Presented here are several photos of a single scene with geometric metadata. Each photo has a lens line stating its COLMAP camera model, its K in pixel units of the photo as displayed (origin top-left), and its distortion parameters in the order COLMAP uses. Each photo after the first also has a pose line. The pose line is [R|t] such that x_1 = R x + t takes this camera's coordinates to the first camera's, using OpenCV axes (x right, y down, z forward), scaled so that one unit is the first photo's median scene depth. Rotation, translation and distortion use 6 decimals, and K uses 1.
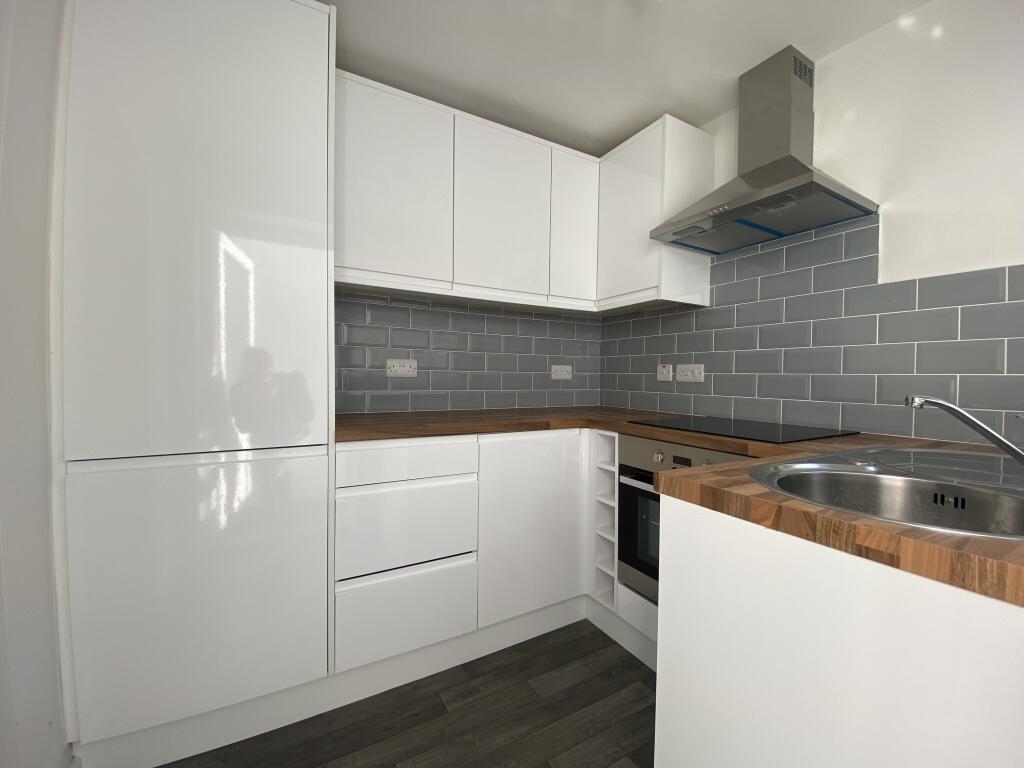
lens RADIAL K [[405.9, 0, 507.3], [0, 405.9, 381.8], [0, 0, 1]] dist [0.007230, -0.015410]
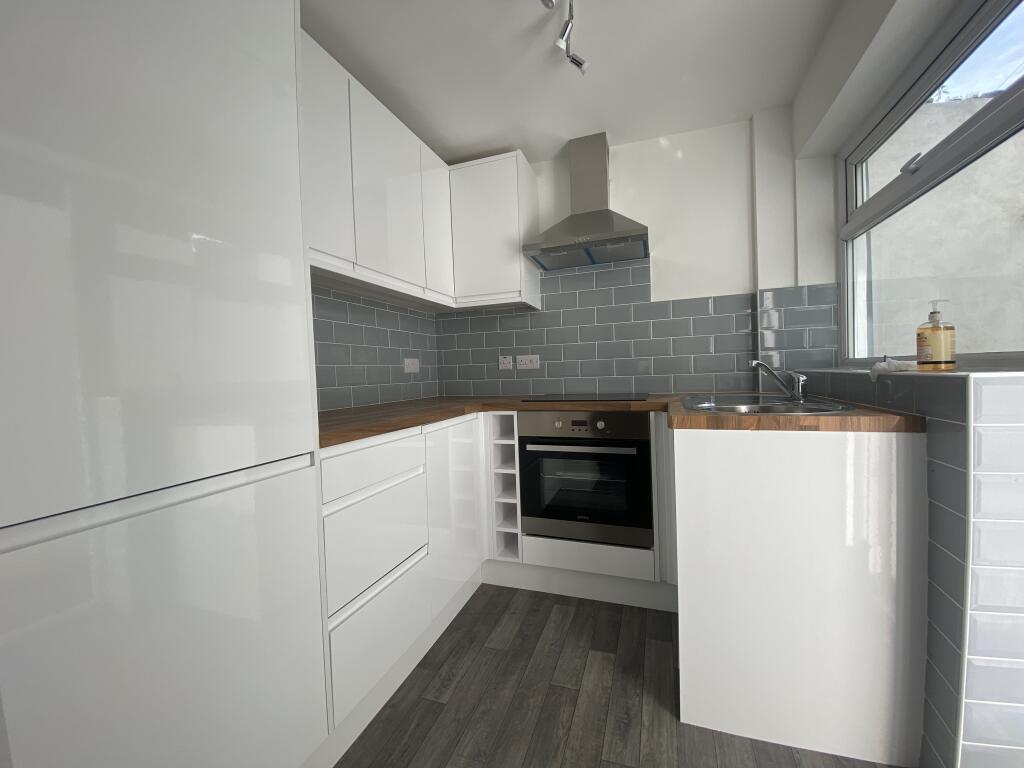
lens RADIAL K [[405.9, 0, 507.3], [0, 405.9, 381.8], [0, 0, 1]] dist [0.007230, -0.015410]
pose [[0.763436, -0.050382, 0.643915, -0.499494], [0.050754, 0.998550, 0.017955, 0.016823], [-0.643886, 0.018973, 0.764886, 0.105991]]
